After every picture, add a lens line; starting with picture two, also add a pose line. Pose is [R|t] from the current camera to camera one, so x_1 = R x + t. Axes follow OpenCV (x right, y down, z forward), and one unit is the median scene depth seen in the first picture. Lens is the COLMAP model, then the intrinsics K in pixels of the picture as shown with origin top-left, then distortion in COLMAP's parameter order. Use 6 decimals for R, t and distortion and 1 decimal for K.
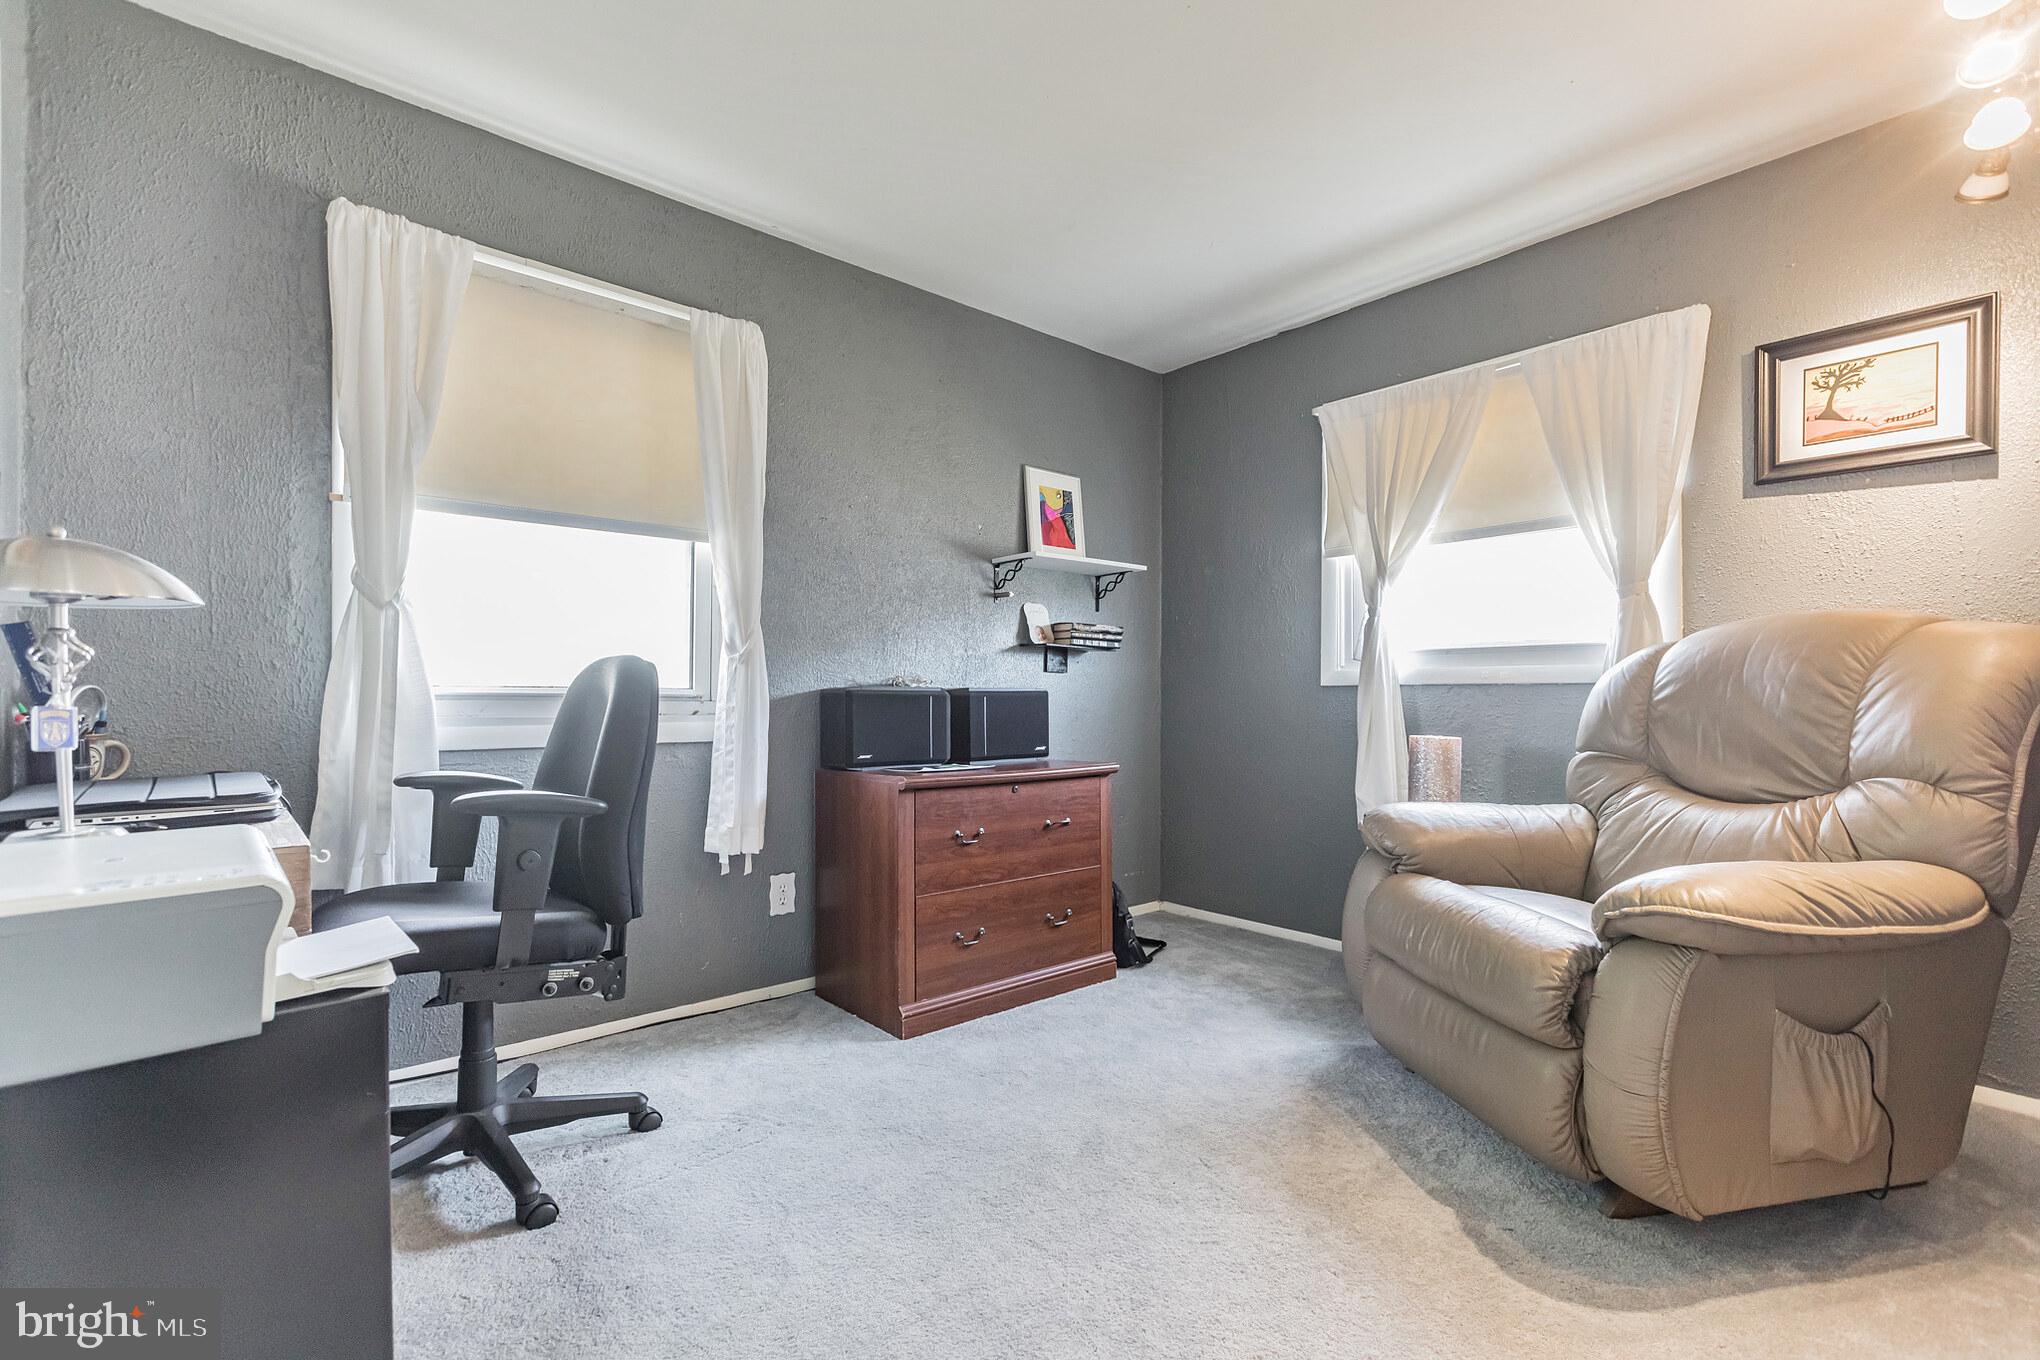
lens RADIAL K [[912.5, 0, 1019.7], [0, 912.5, 694.3], [0, 0, 1]] dist [0.002460, -0.000058]
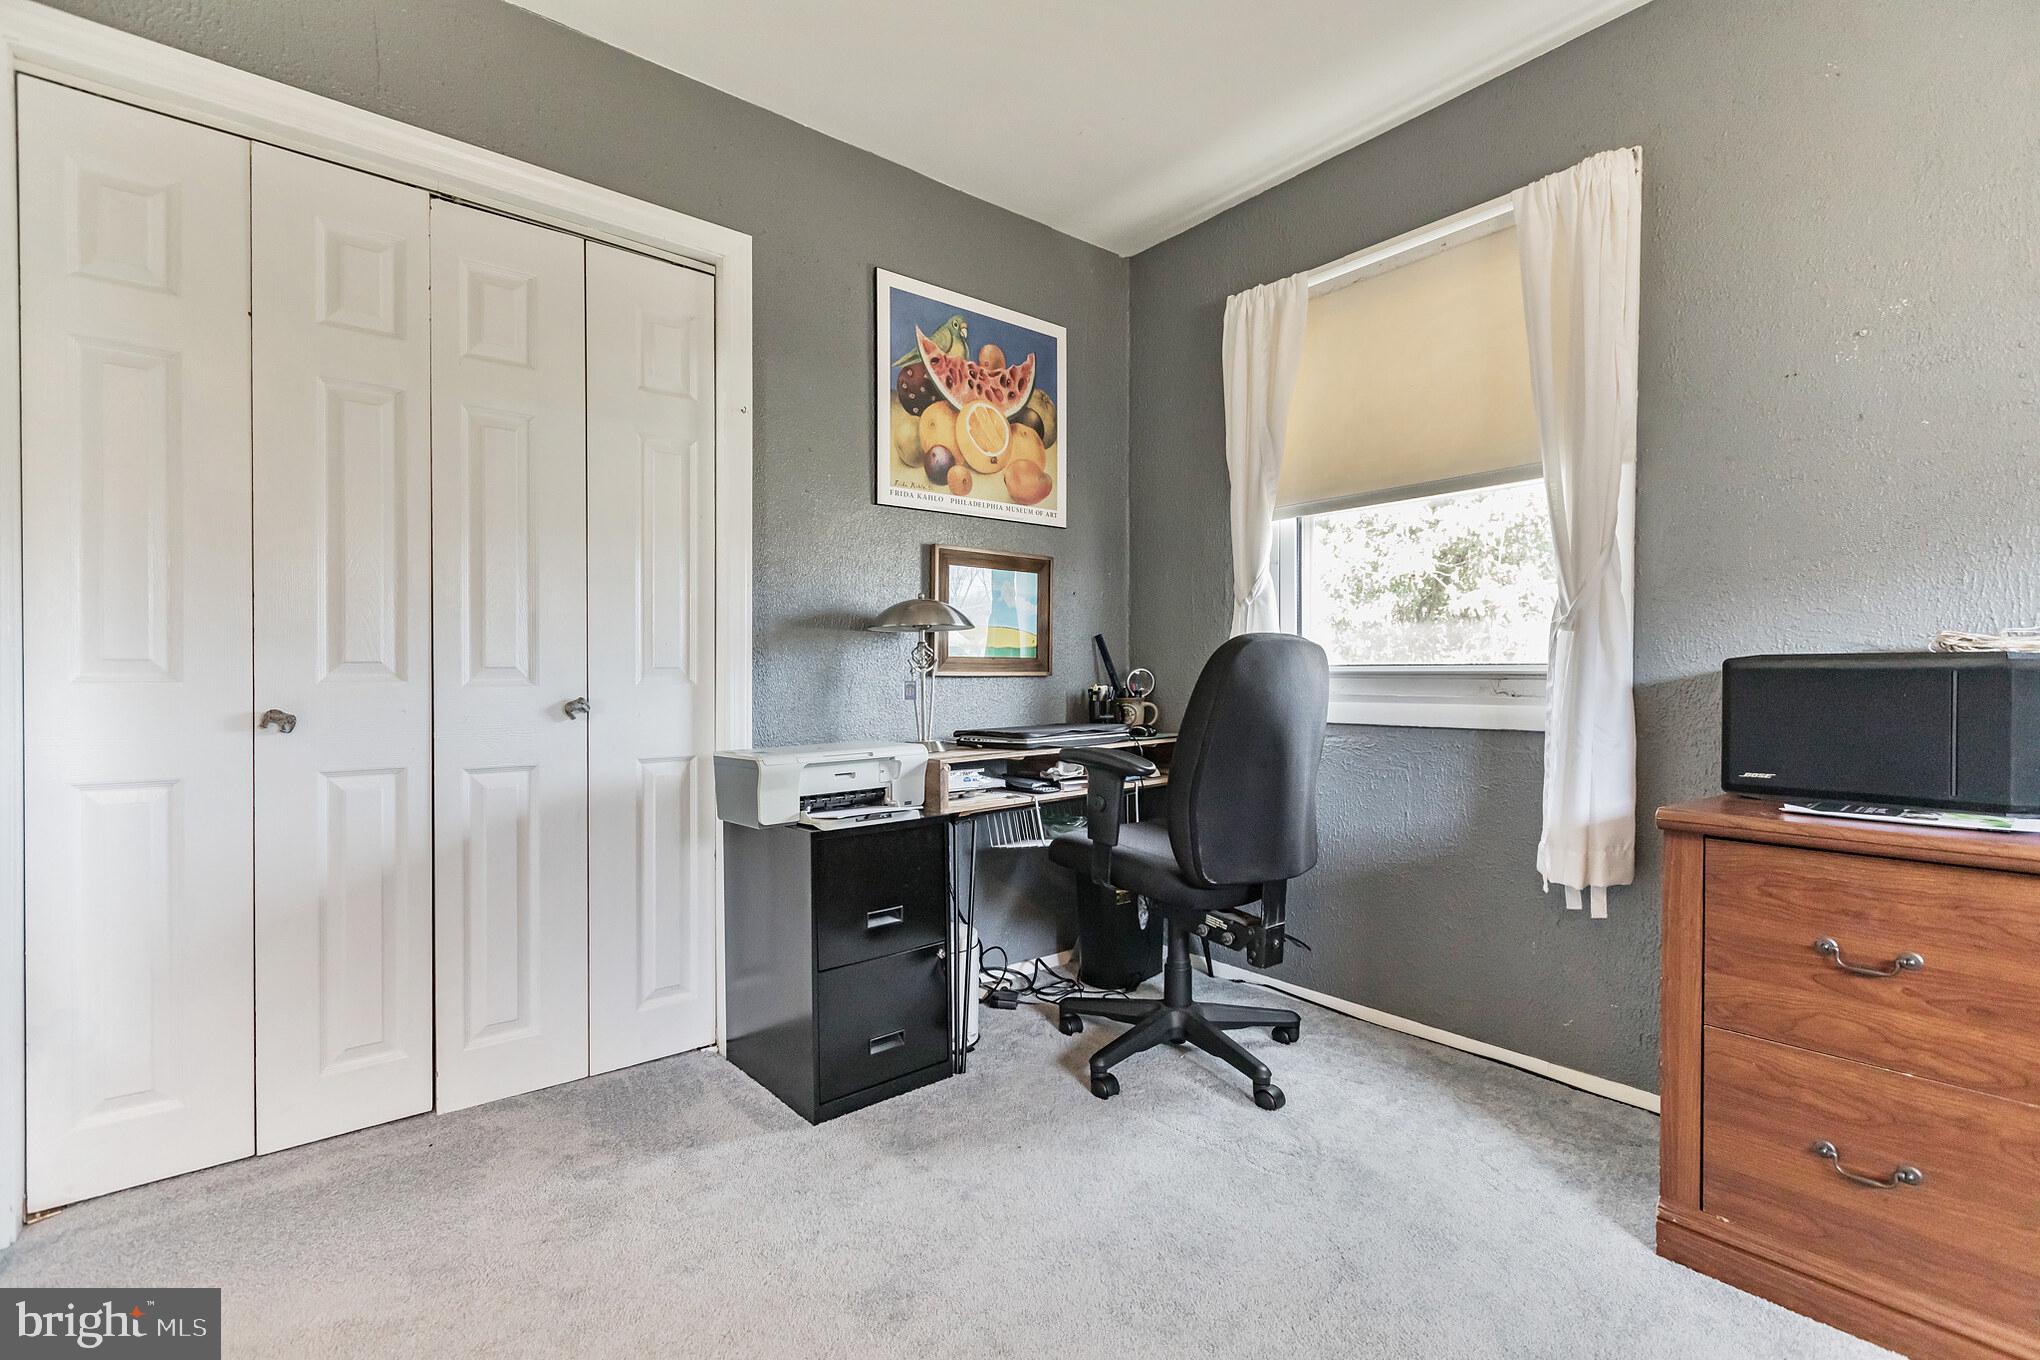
lens RADIAL K [[912.5, 0, 1020.5], [0, 912.5, 677.8], [0, 0, 1]] dist [0.002460, -0.000058]
pose [[-0.035928, -0.001396, -0.999353, 0.491946], [0.006154, 0.999980, -0.001618, 0.004822], [0.999335, -0.006208, -0.035919, 0.626932]]
